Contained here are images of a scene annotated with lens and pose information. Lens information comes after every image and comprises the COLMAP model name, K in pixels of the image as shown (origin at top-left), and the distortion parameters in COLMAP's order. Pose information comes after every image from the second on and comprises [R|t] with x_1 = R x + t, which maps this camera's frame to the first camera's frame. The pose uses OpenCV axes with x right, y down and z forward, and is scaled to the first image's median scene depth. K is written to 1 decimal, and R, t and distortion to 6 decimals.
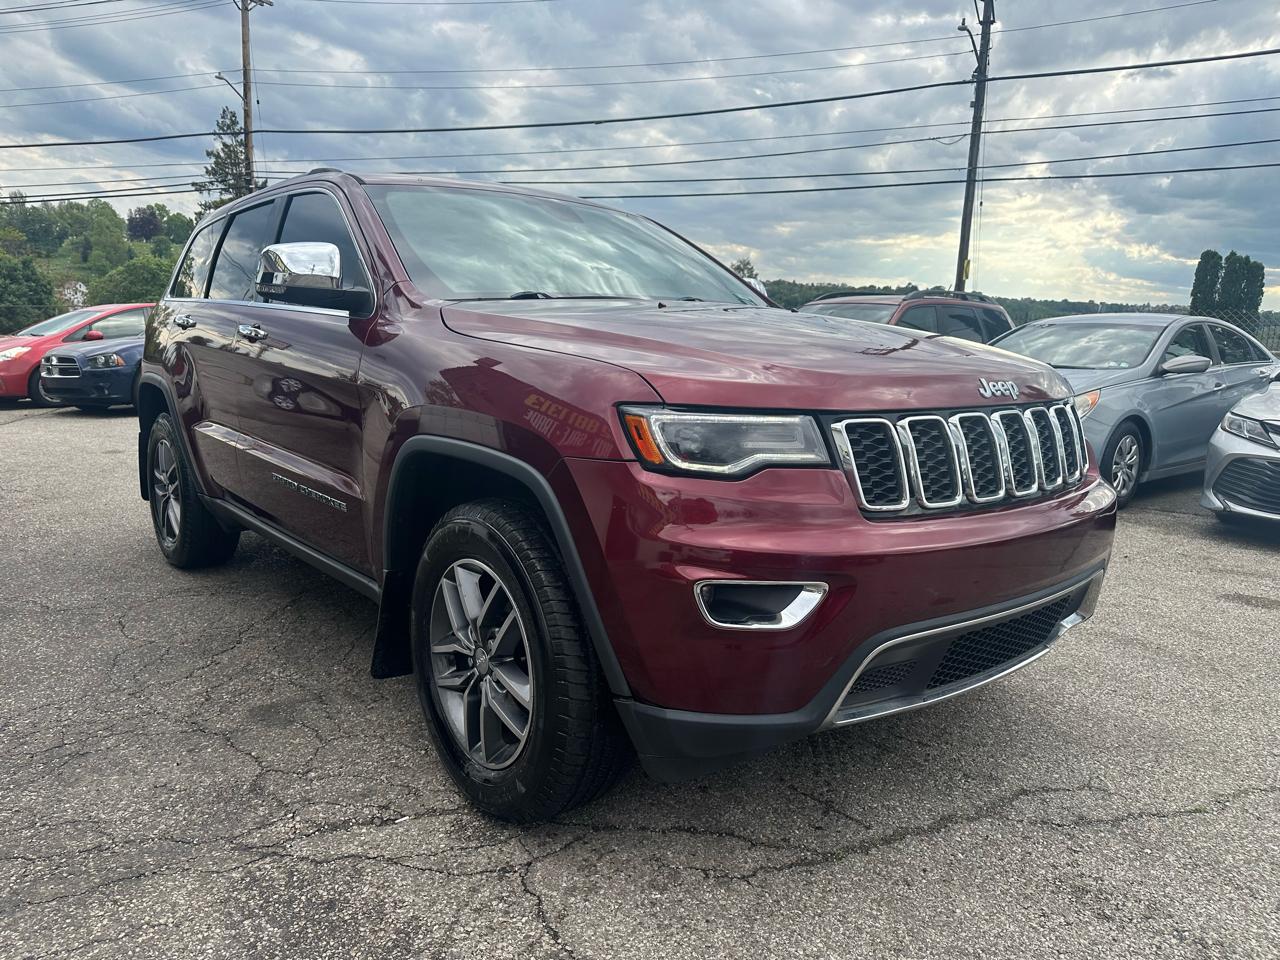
lens RADIAL K [[909.5, 0, 636.3], [0, 909.5, 465.8], [0, 0, 1]] dist [0.052262, -0.057189]
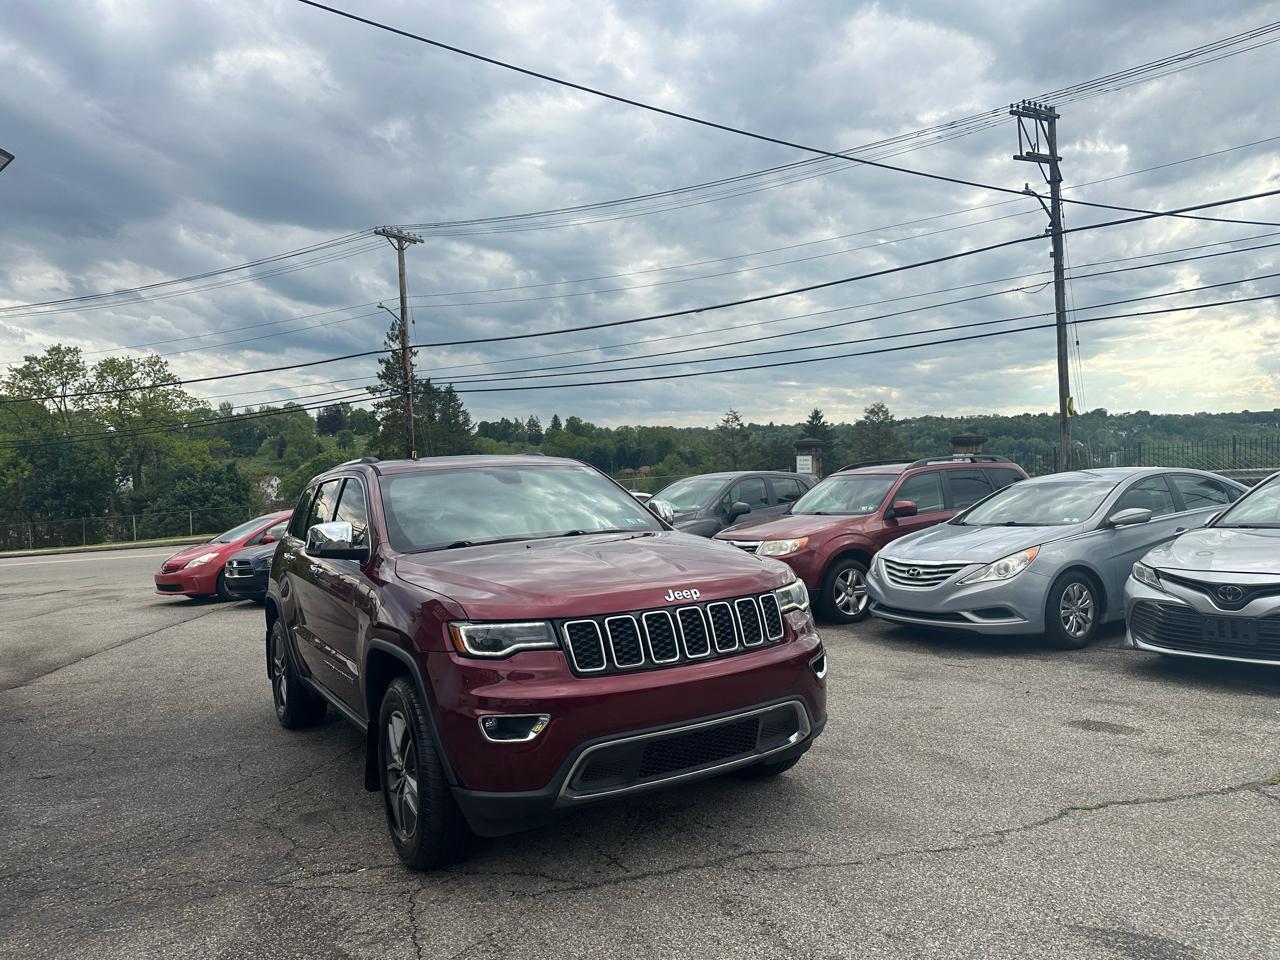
lens RADIAL K [[909.5, 0, 632.2], [0, 909.5, 480.0], [0, 0, 1]] dist [0.052262, -0.057189]
pose [[0.982973, -0.078866, -0.165965, 0.097221], [0.053015, 0.986522, -0.154800, -0.006060], [0.175937, 0.143365, 0.973906, -0.112689]]
